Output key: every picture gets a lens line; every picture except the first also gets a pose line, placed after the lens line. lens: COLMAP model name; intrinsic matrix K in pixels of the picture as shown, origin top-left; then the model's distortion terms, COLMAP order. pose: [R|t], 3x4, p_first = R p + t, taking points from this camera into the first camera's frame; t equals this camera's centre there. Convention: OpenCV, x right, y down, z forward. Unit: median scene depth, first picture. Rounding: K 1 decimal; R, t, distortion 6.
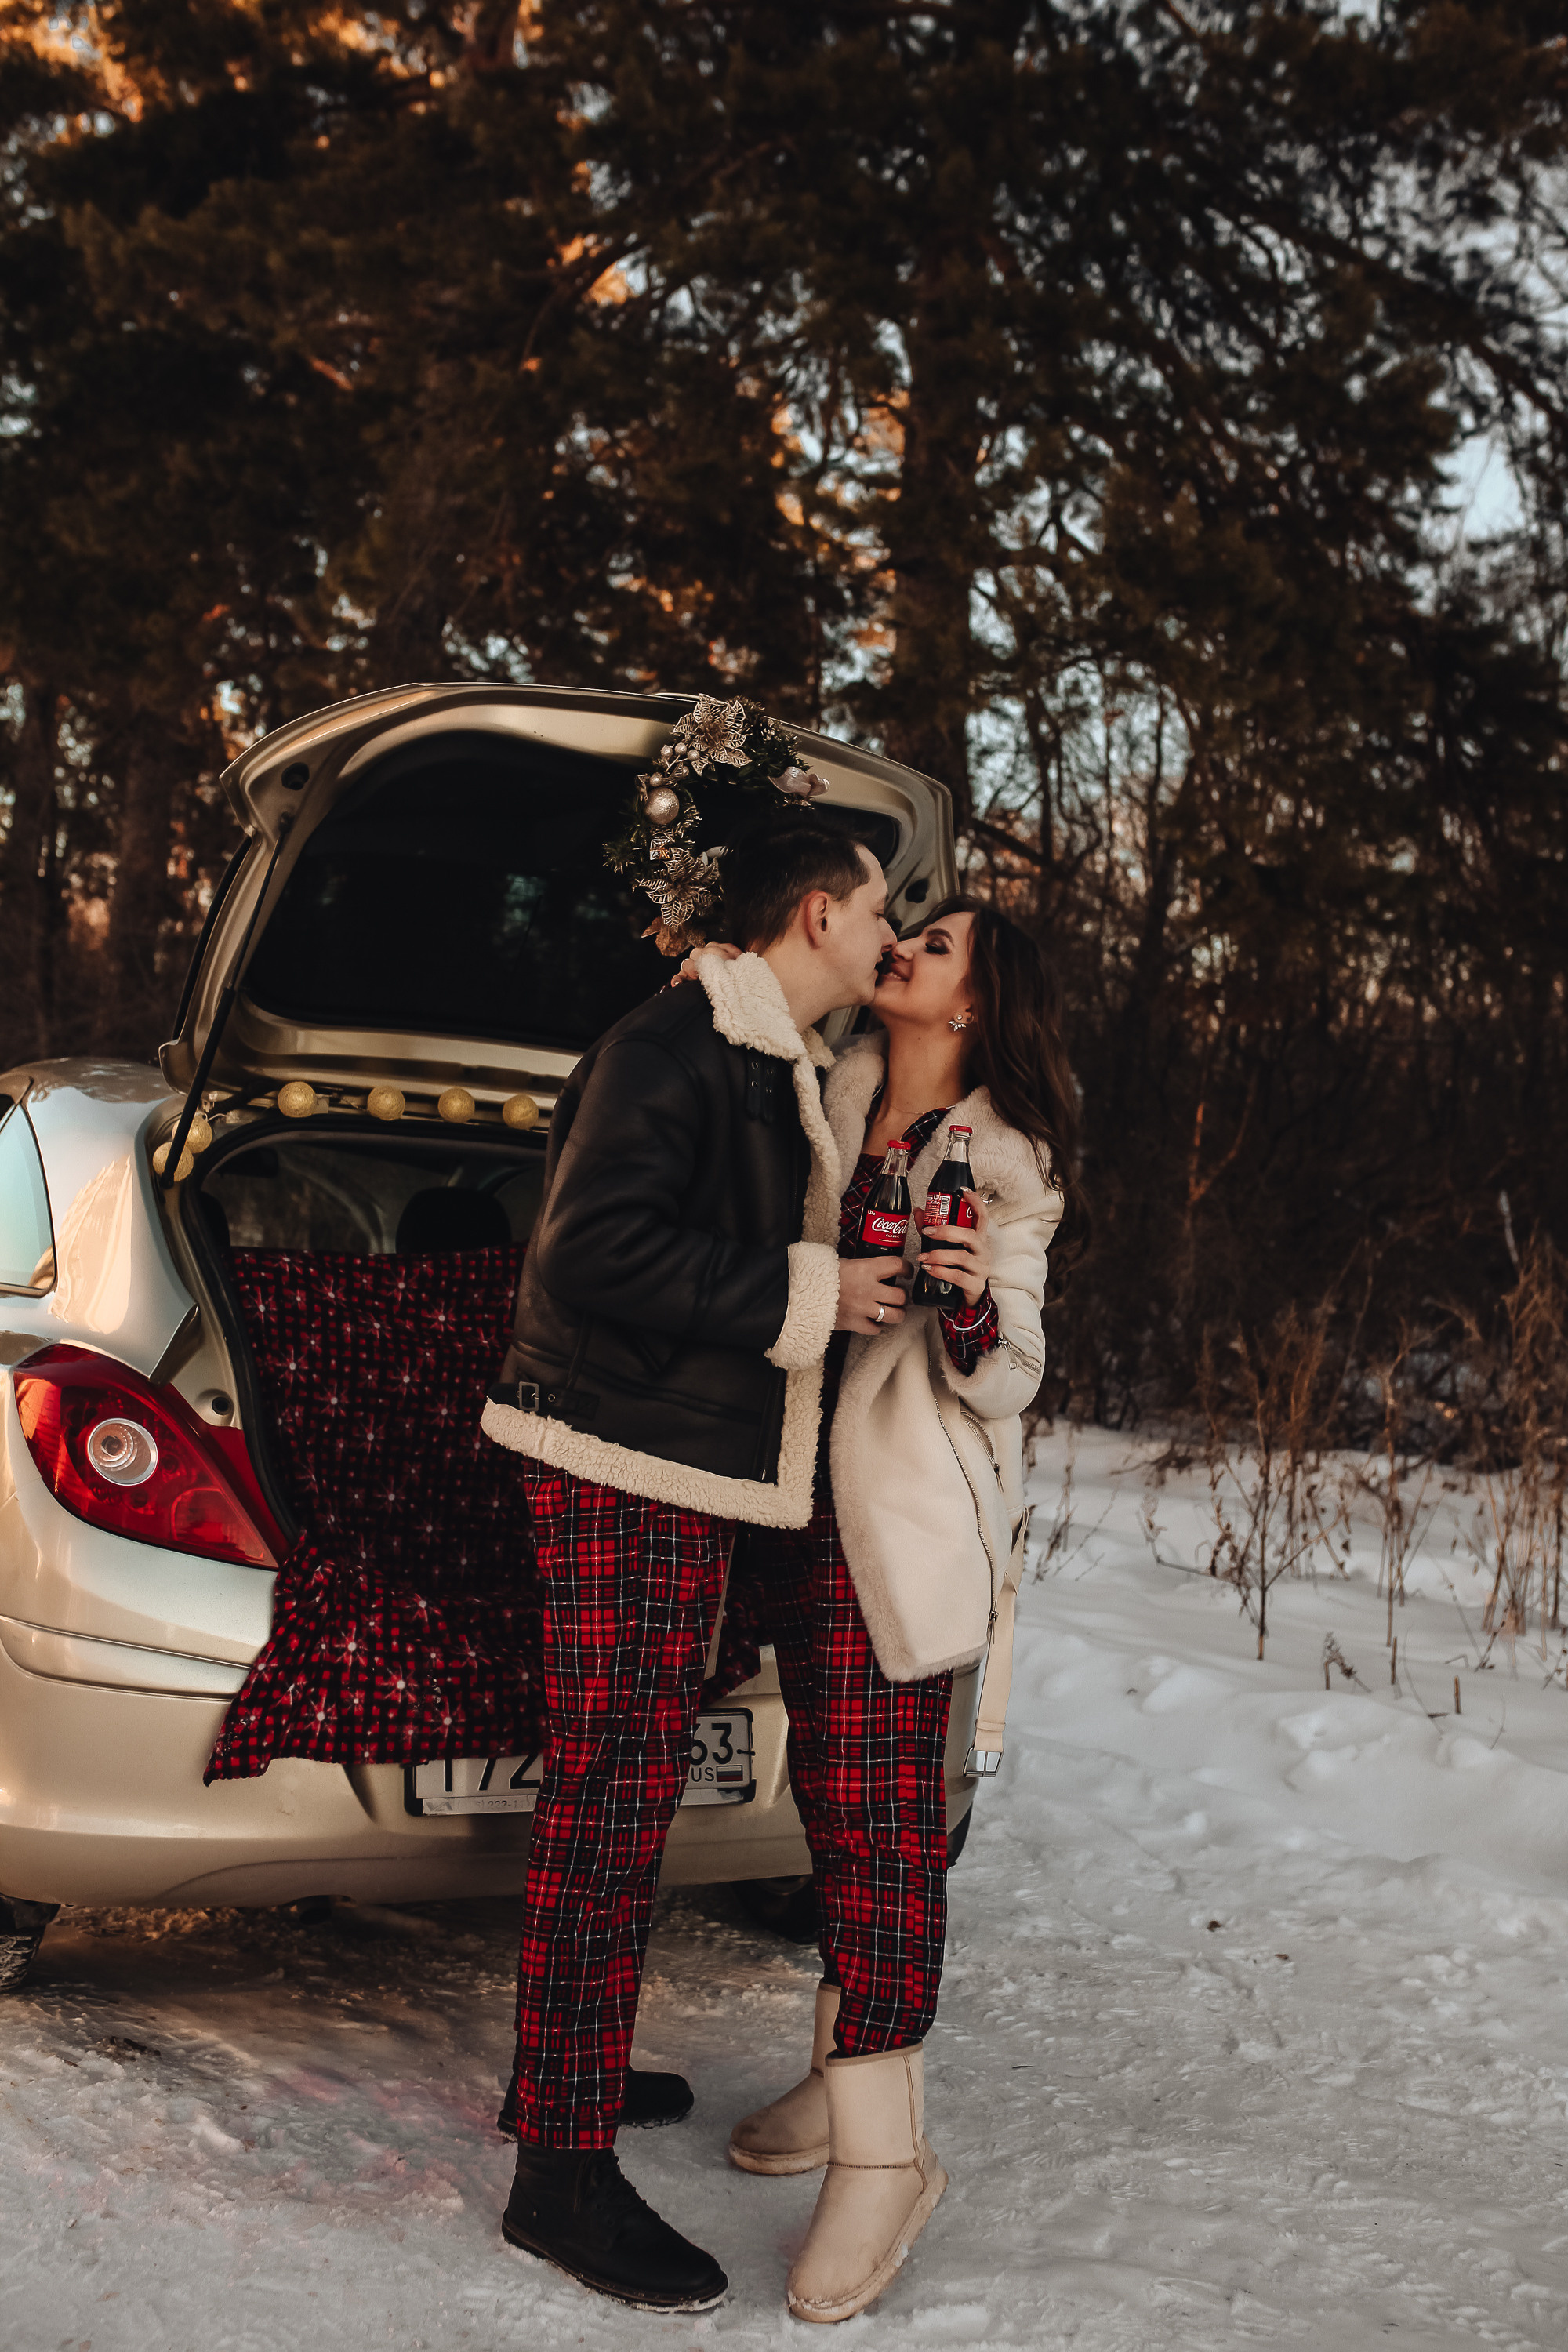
lens RADIAL K [[2407.5, 0, 775.0], [0, 2407.5, 1173.6], [0, 0, 1]] dist [0.007311, 0.000000]
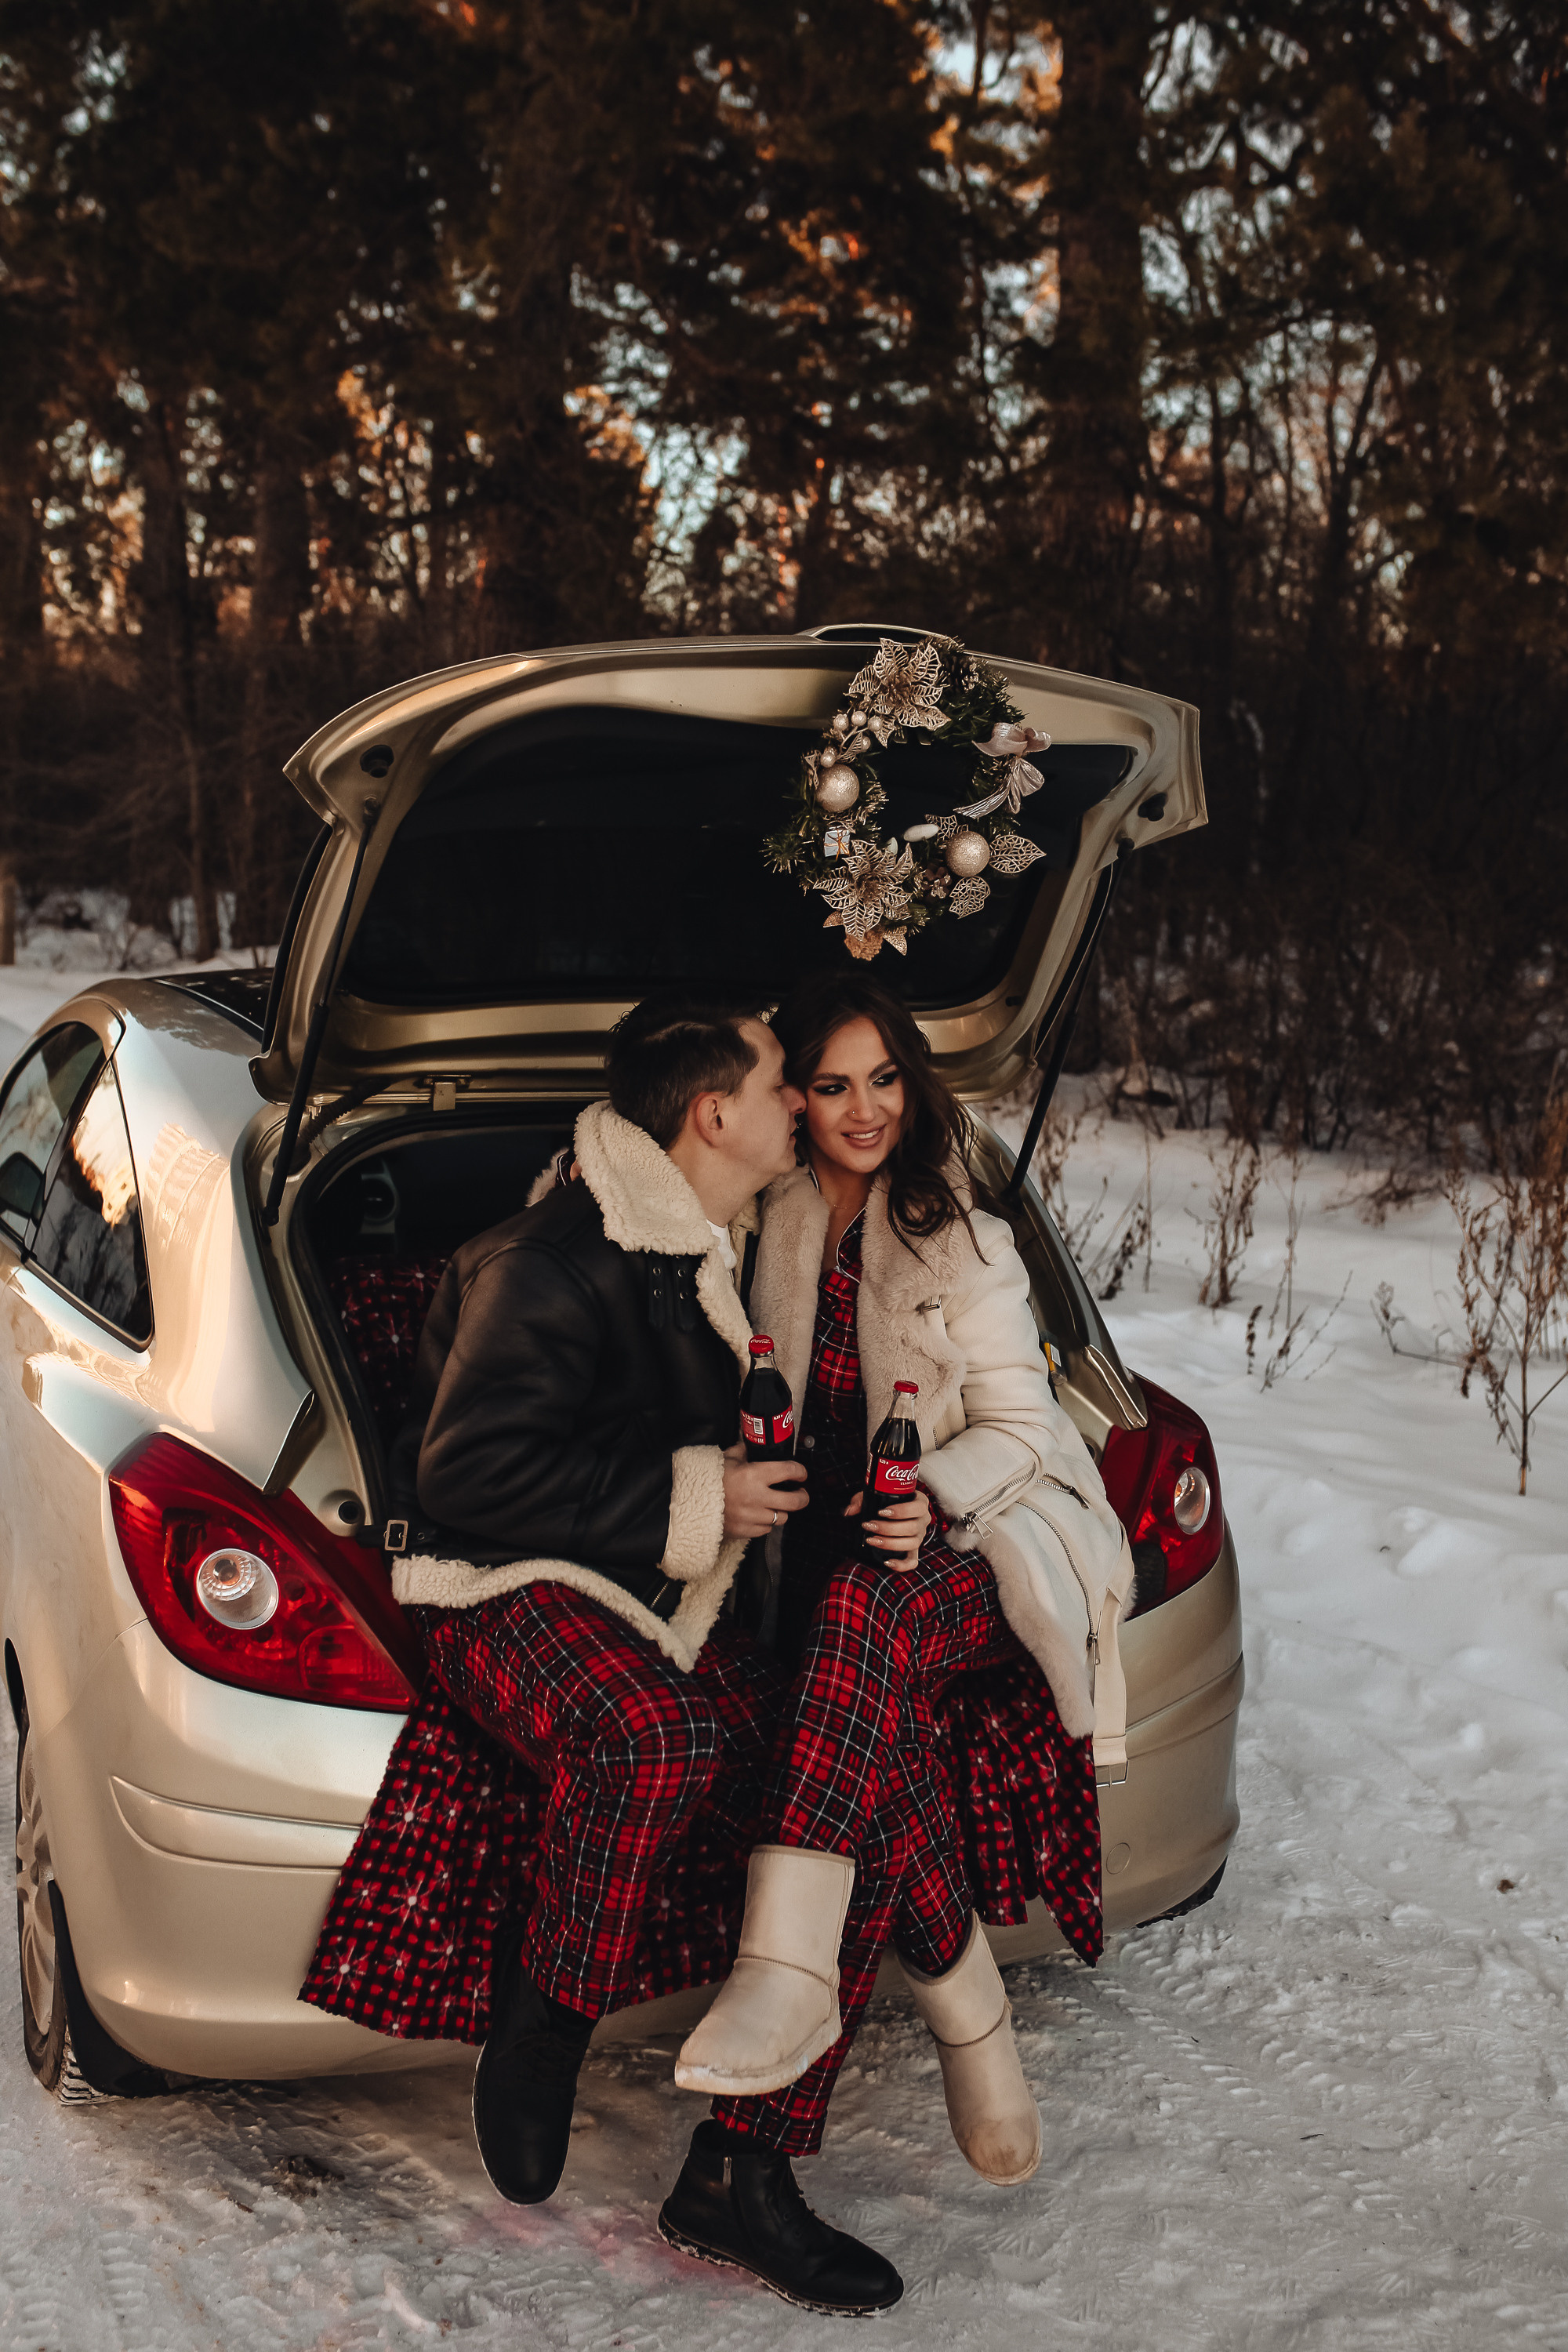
lens RADIAL K [[2407.5, 0, 773.4], [0, 2407.5, 1167.1], [0, 0, 1]] dist [0.007311, 0.000000]
pose [[0.996152, -0.043079, -0.076325, -0.009463], [0.053652, 0.988355, 0.142390, -0.100083], [0.069303, -0.145937, 0.986863, 0.145885]]
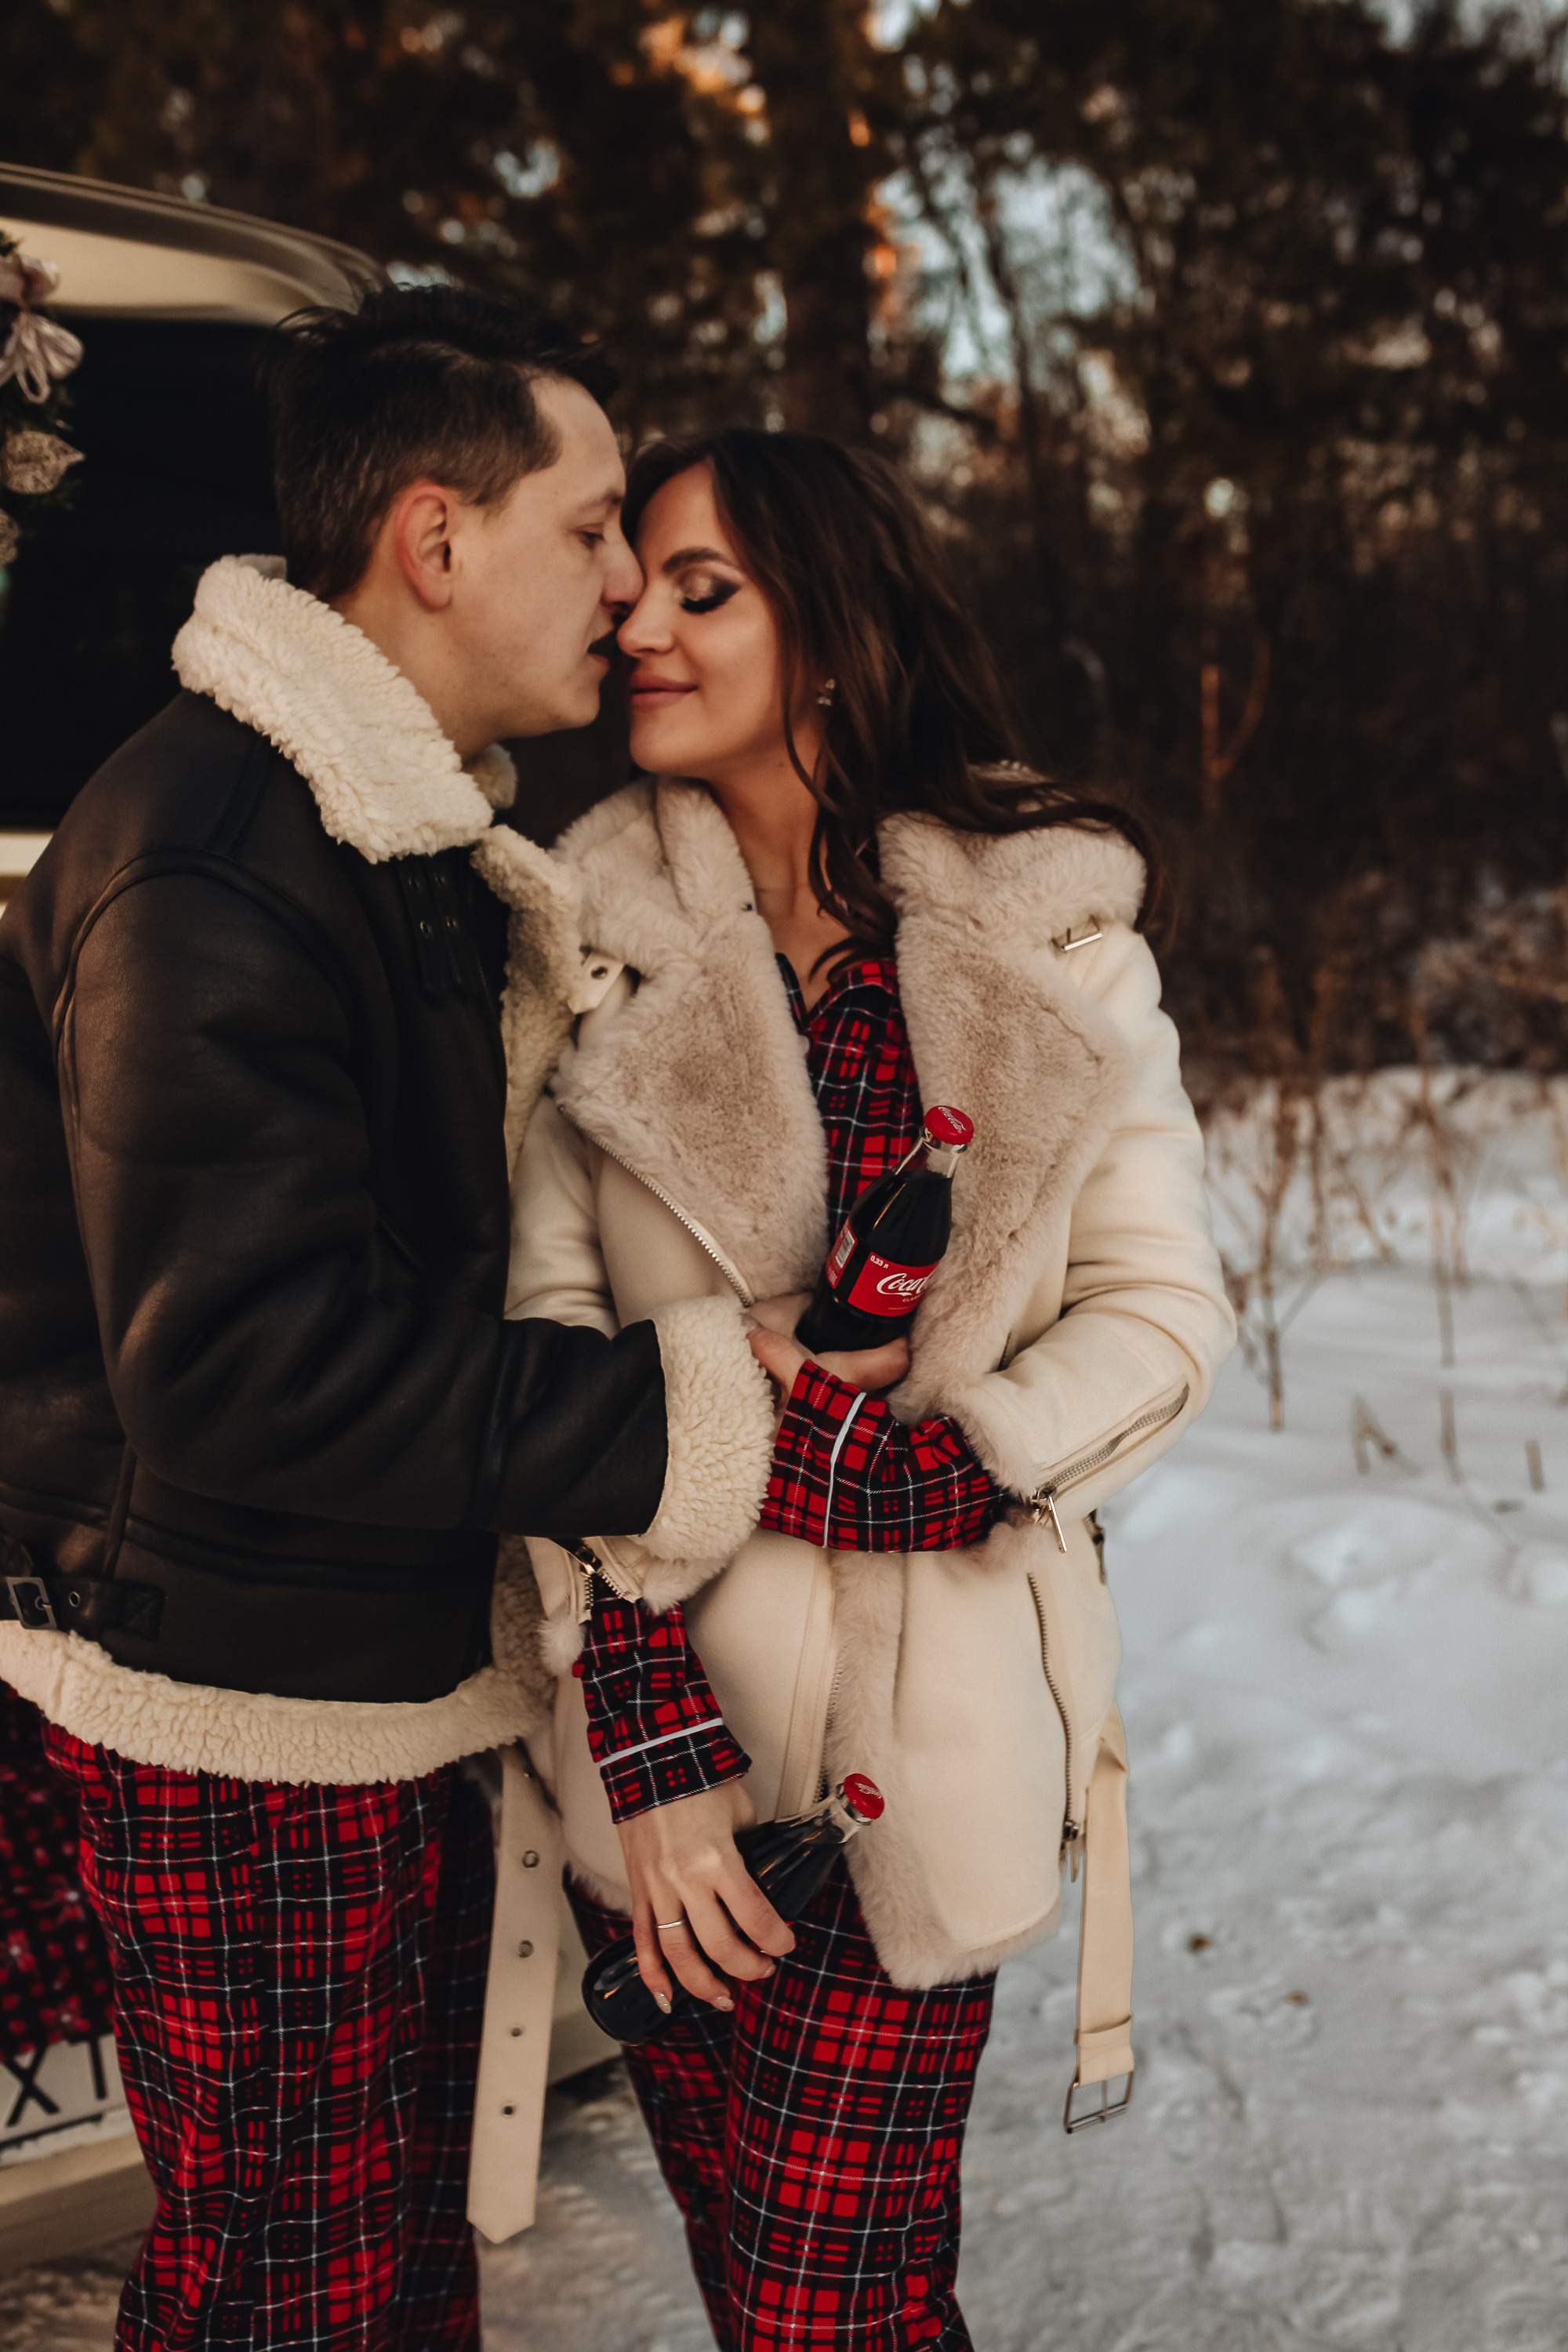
lens RADIAL K [[2407.5, 0, 819.6], [0, 2407.5, 1236.2], [0, 0, 1]] dist [0.007311, 0.000000]
pose [[0.990131, -0.137832, -0.025367, 0.128875], [0.140143, 0.975120, 0.171757, -0.017491], [0.001063, -0.173617, 0.984813, 0.385181]]
